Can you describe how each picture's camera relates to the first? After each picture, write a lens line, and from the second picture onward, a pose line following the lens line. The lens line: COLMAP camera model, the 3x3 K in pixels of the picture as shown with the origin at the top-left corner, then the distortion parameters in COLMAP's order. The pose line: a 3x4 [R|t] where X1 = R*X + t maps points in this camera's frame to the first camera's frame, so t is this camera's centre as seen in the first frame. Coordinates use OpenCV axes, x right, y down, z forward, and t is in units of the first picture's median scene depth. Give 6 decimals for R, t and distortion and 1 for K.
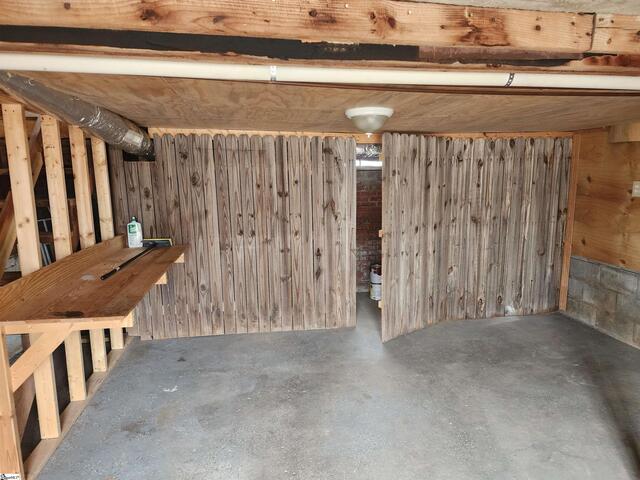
lens RADIAL K [[423.5, 0, 323.9], [0, 423.5, 245.6], [0, 0, 1]] dist [0.109852, -0.133881]
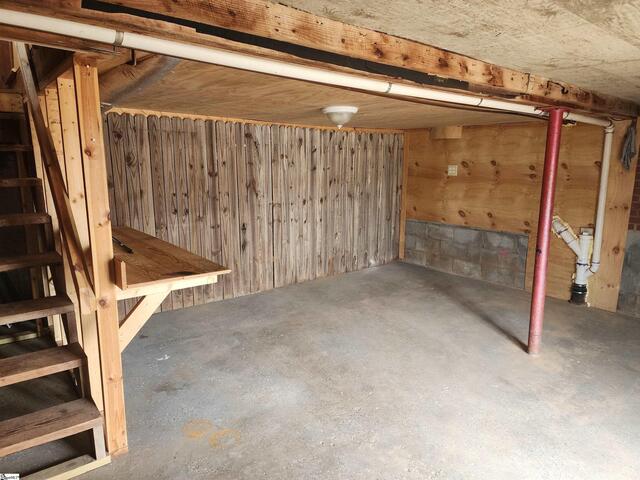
lens RADIAL K [[423.9, 0, 319.3], [0, 423.9, 243.7], [0, 0, 1]] dist [0.078884, -0.073469]
pose [[0.871190, -0.081605, 0.484117, -0.400425], [0.069450, 0.996657, 0.043024, 0.027418], [-0.486009, -0.003860, 0.873945, -0.084589]]
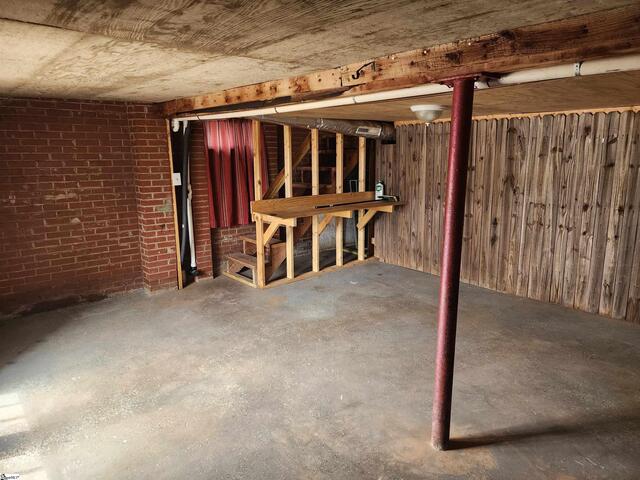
lens RADIAL K [[426.0, 0, 326.6], [0, 426.0, 236.6], [0, 0, 1]] dist [0.092217, -0.072747]
pose [[0.534282, 0.166243, -0.828798, 0.730667], [-0.139954, 0.984336, 0.107221, -0.004378], [0.833640, 0.058708, 0.549179, -0.004570]]
